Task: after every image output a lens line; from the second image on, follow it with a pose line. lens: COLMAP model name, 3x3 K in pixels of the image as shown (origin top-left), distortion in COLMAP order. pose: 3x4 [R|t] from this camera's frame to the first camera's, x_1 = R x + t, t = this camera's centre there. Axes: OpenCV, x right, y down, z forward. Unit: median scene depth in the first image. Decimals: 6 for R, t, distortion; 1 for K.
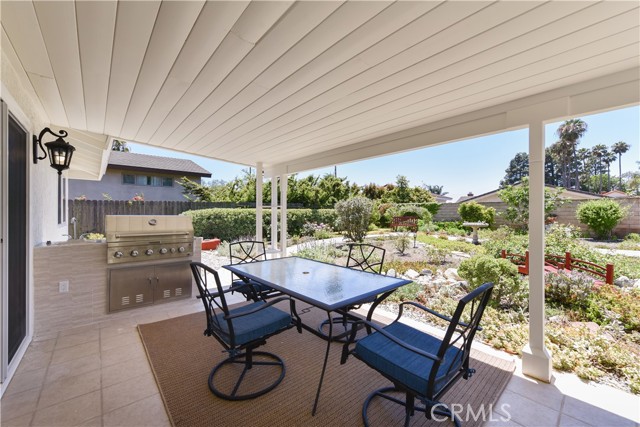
lens RADIAL K [[254.0, 0, 320.1], [0, 254.0, 211.8], [0, 0, 1]] dist [0.009951, -0.001325]
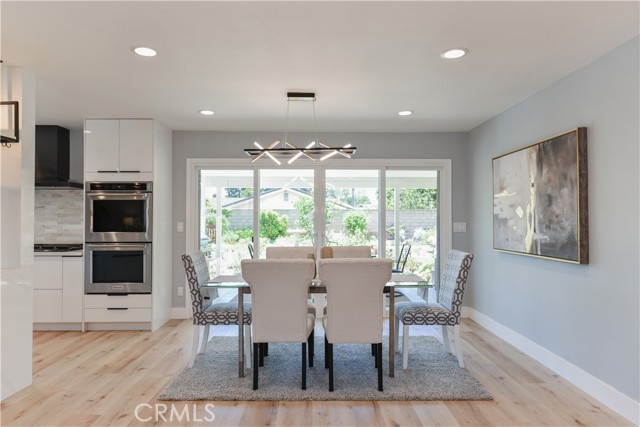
lens RADIAL K [[428.8, 0, 319.2], [0, 428.8, 212.4], [0, 0, 1]] dist [0.012576, -0.002215]
pose [[0.656121, 0.013343, 0.754538, -0.417184], [-0.005618, 0.999902, -0.012797, -0.005281], [-0.754635, 0.004158, 0.656132, -0.173232]]
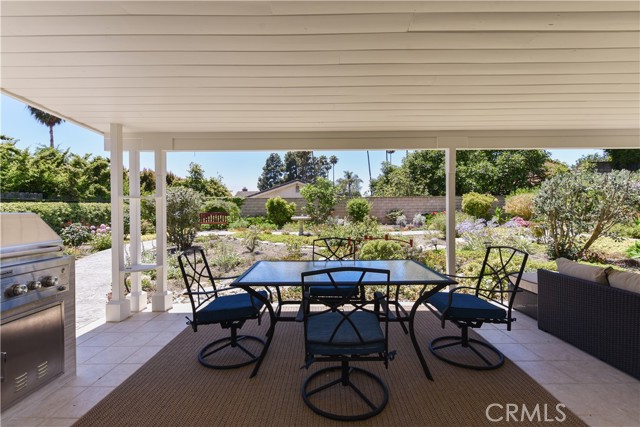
lens RADIAL K [[295.1, 0, 323.7], [0, 295.1, 213.1], [0, 0, 1]] dist [-0.002814, -0.000291]
pose [[0.659779, -0.016861, 0.751270, -0.149529], [0.003152, 0.999802, 0.019672, 0.002305], [-0.751453, -0.010611, 0.659701, 0.057171]]
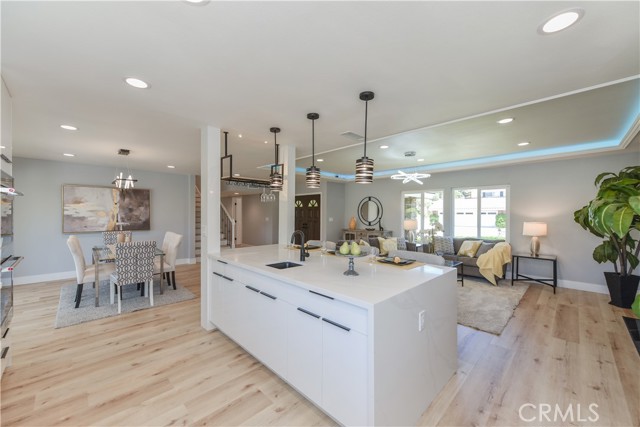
lens RADIAL K [[254.0, 0, 319.8], [0, 254.0, 213.5], [0, 0, 1]] dist [0.009951, -0.001325]
pose [[-0.998616, -0.004232, -0.052417, -0.432371], [-0.004066, 0.999986, -0.003284, -0.010902], [0.052431, -0.003066, -0.998620, 0.332715]]
